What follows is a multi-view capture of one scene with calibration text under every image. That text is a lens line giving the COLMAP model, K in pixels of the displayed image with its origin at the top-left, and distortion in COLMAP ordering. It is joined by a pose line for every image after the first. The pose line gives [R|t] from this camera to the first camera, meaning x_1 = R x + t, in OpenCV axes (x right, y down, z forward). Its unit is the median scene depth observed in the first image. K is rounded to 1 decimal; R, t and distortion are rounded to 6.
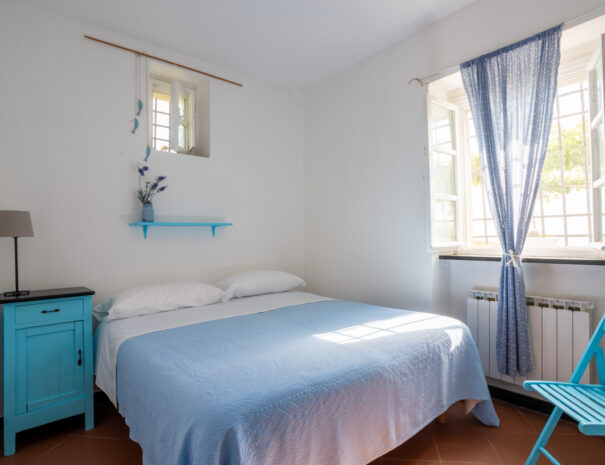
lens RADIAL K [[342.4, 0, 324.4], [0, 342.4, 232.5], [0, 0, 1]] dist [-0.045366, 0.002148]
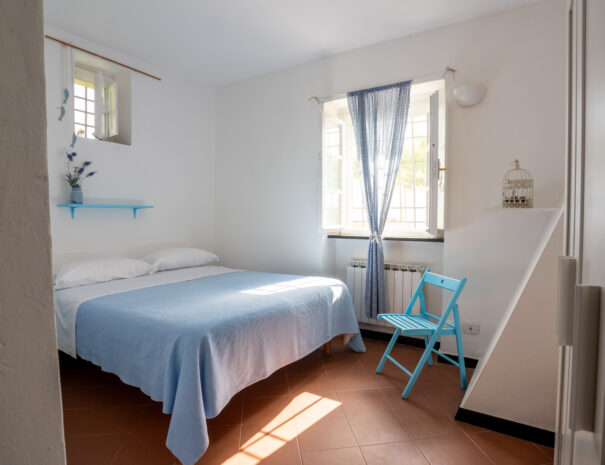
lens RADIAL K [[342.4, 0, 324.4], [0, 342.4, 232.5], [0, 0, 1]] dist [-0.045366, 0.002148]
pose [[0.952862, 0.006448, 0.303336, -0.095168], [-0.022768, 0.998475, 0.050296, -0.011617], [-0.302550, -0.054832, 0.951555, -0.312275]]
